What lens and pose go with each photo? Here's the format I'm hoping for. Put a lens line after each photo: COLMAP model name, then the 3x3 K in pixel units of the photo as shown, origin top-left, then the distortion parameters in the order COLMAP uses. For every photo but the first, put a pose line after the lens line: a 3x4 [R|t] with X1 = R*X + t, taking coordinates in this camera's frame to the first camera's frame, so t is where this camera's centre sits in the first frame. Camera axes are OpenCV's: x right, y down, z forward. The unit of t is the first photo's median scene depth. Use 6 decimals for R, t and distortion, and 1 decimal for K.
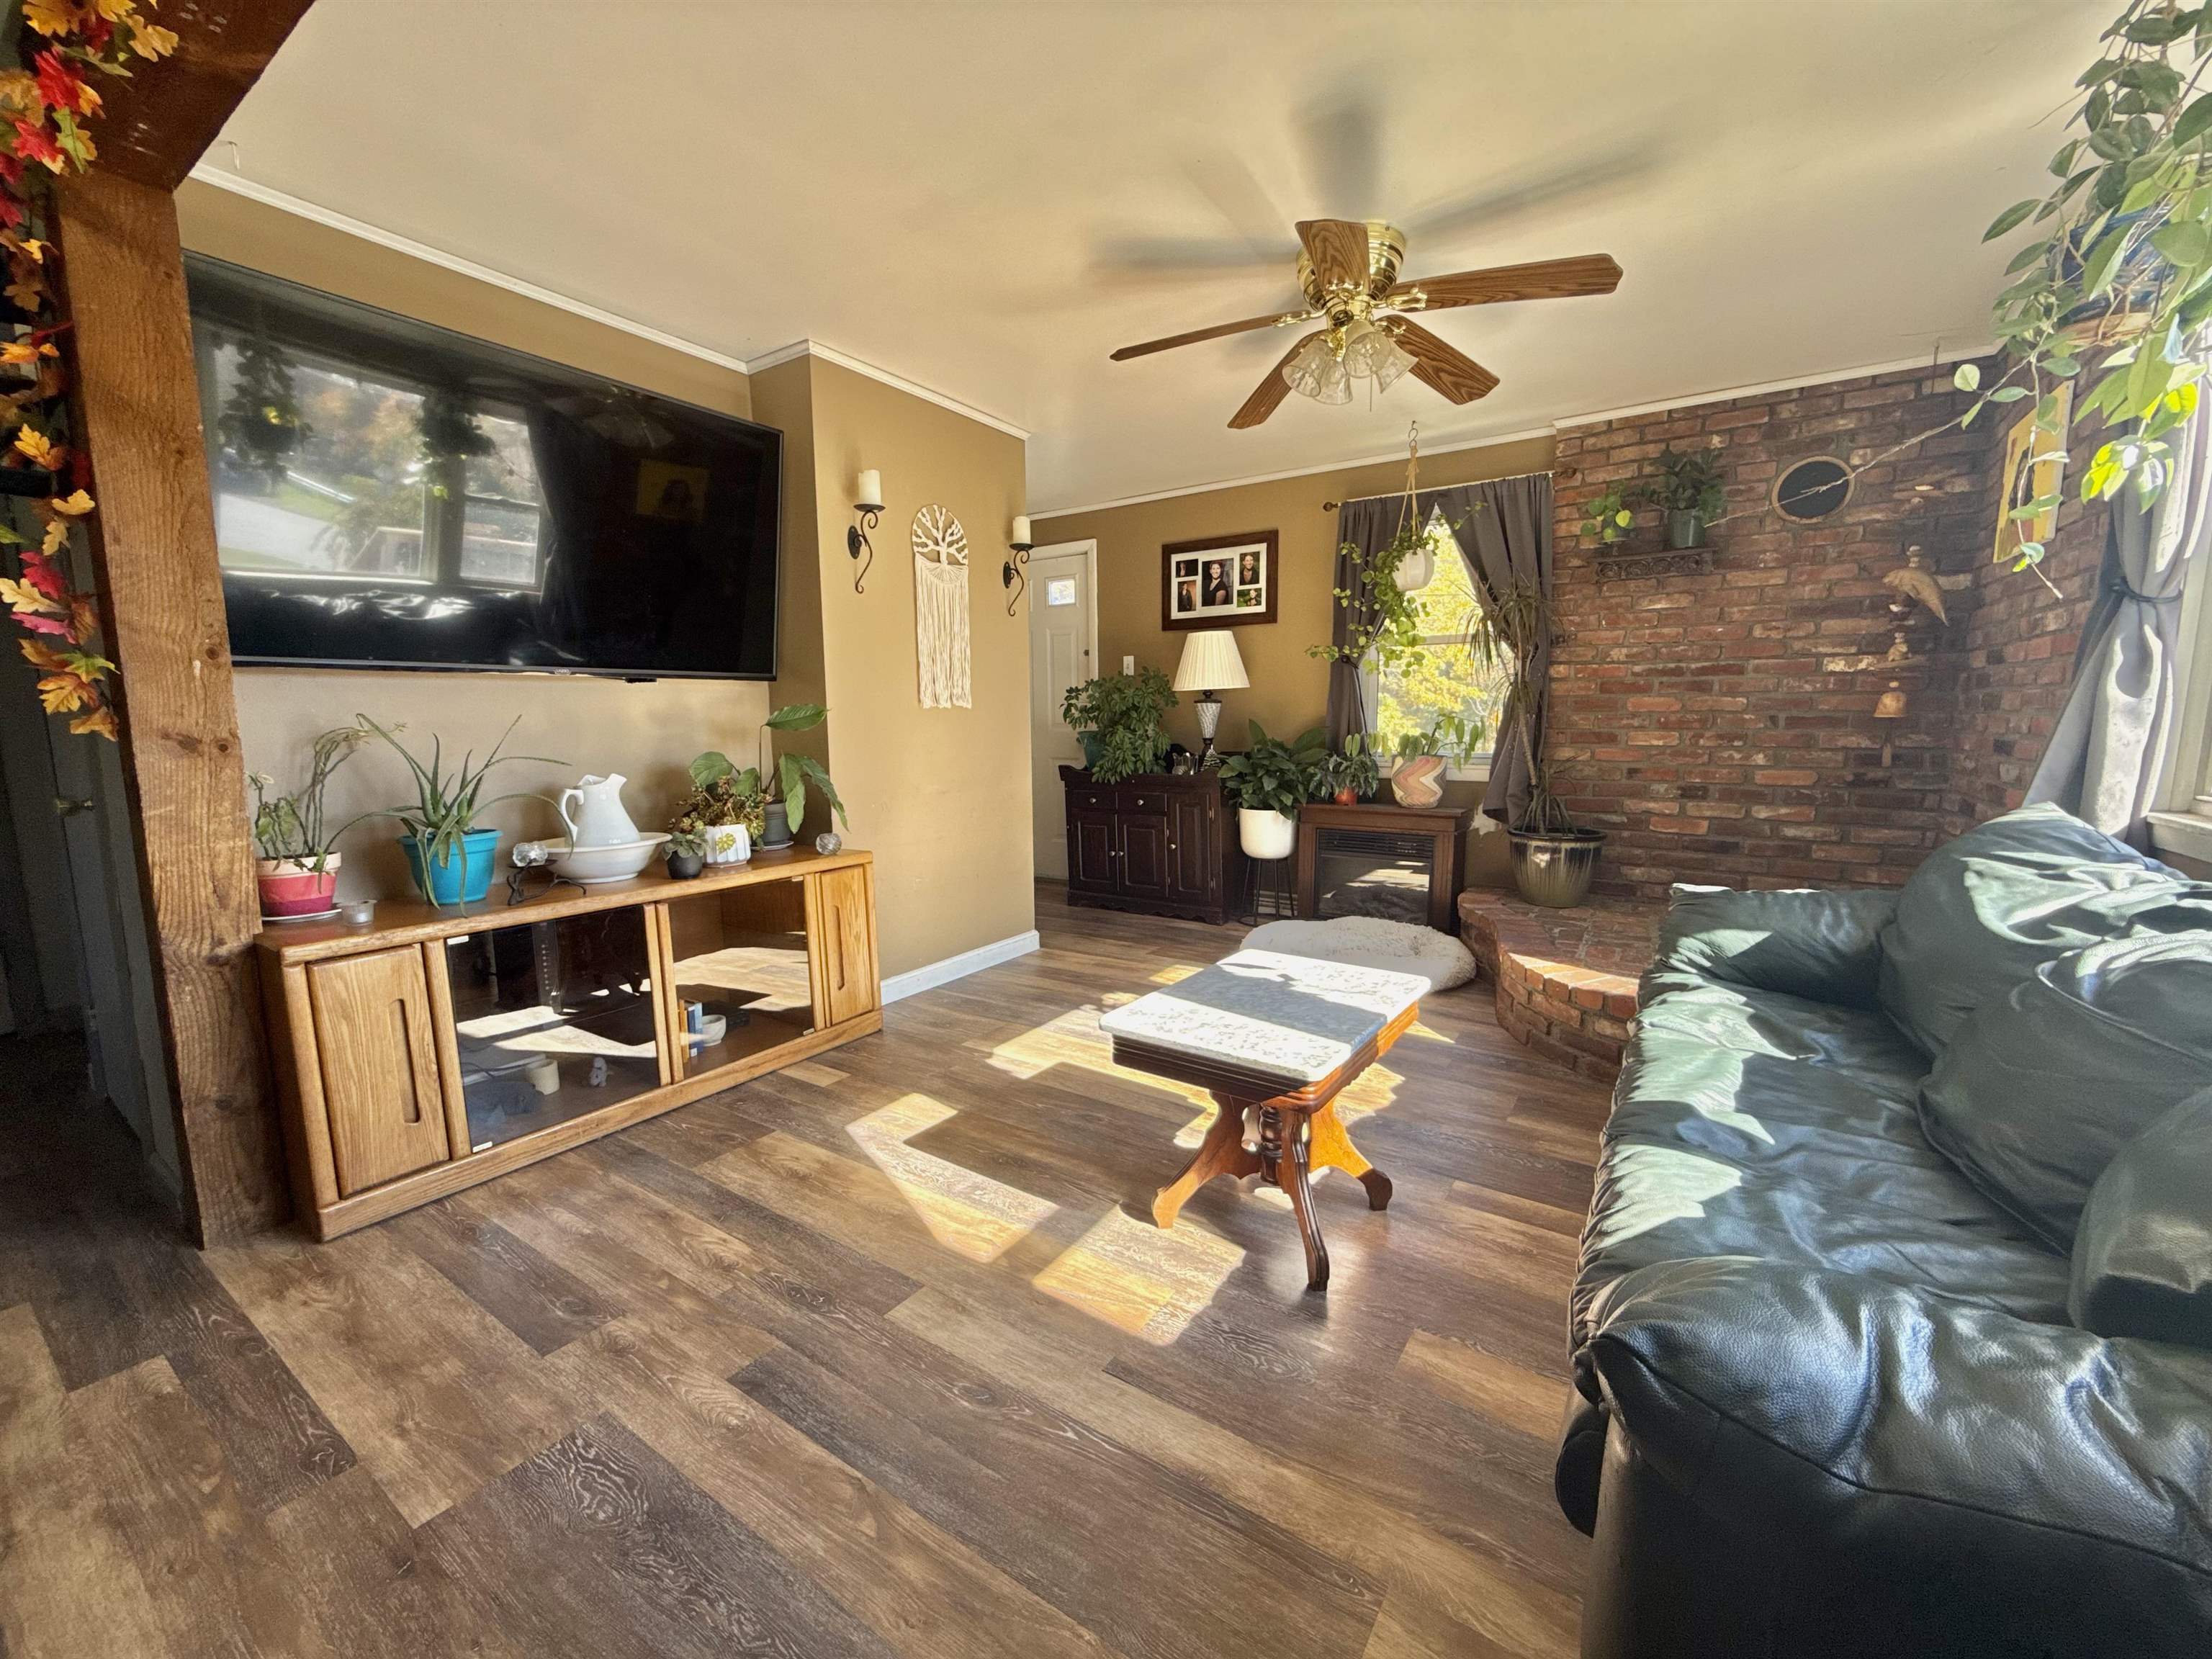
lens RADIAL K [[879.9, 0, 1103.8], [0, 879.9, 828.7], [0, 0, 1]] dist [-0.000184, 0.000177]
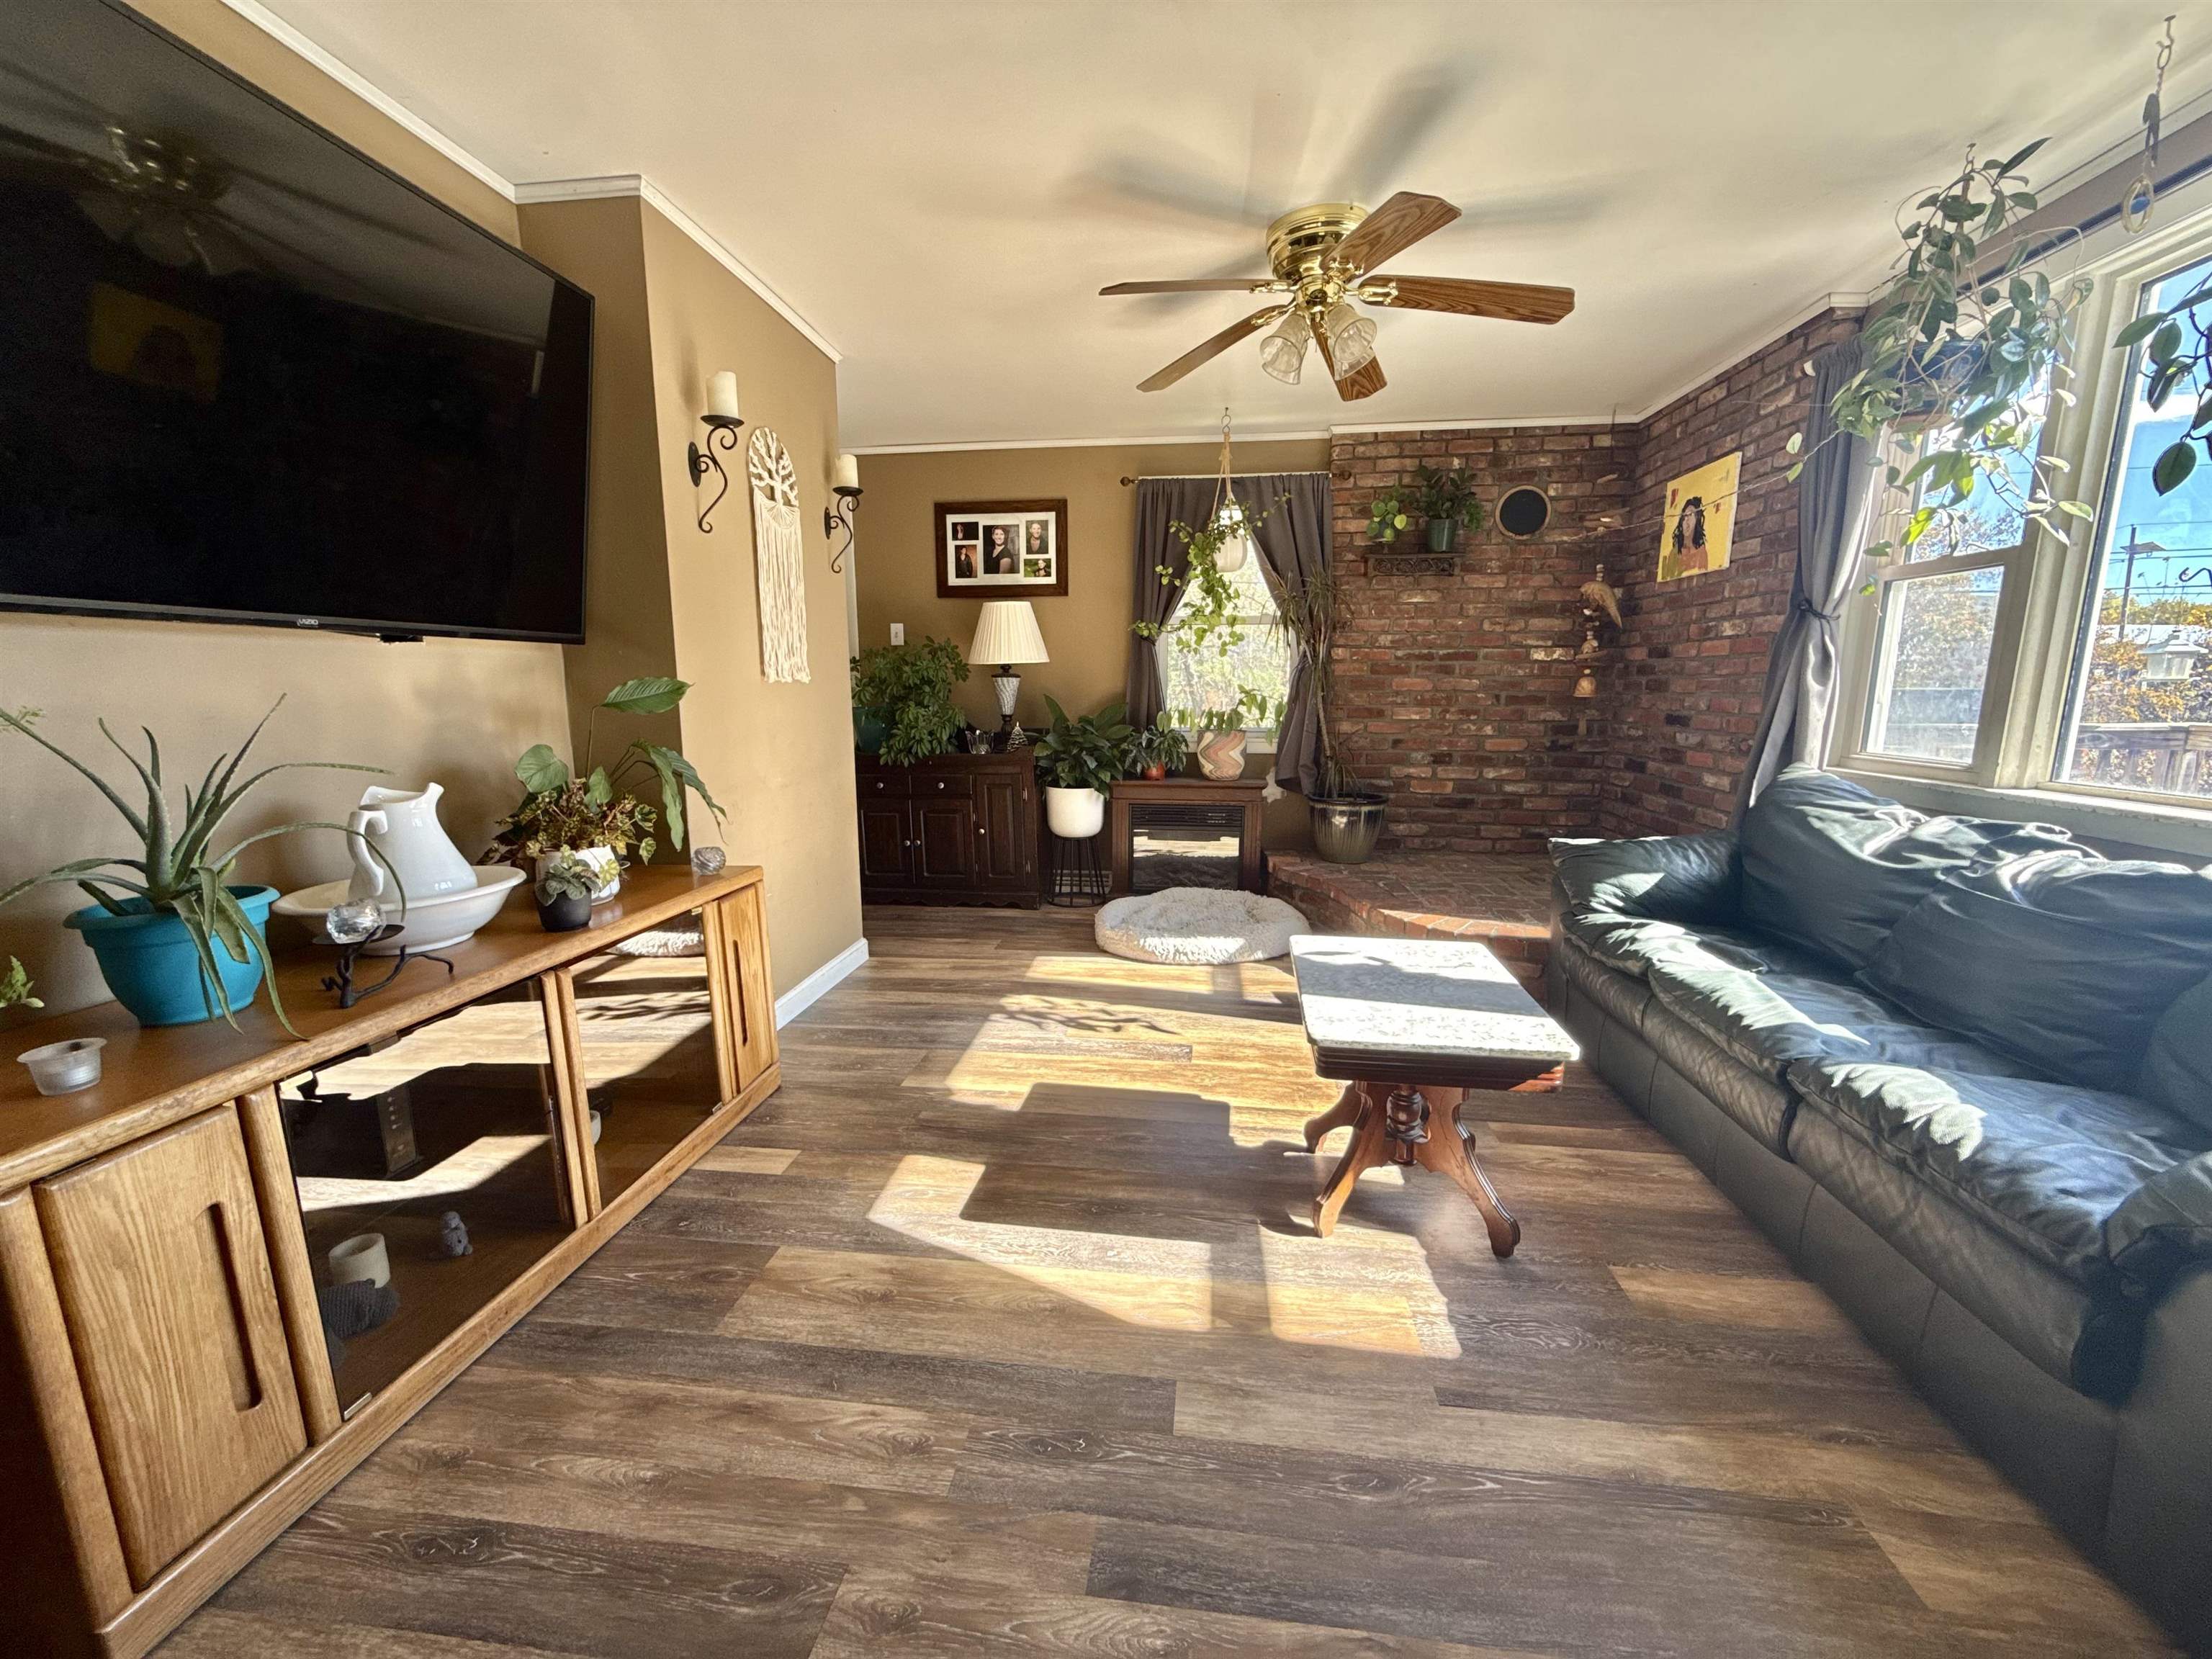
lens RADIAL K [[879.9, 0, 1101.8], [0, 879.9, 828.7], [0, 0, 1]] dist [-0.000184, 0.000177]
pose [[0.894661, -0.064536, 0.442059, -0.379188], [0.049788, 0.997750, 0.044897, -0.031246], [-0.443962, -0.018158, 0.895862, 0.179039]]
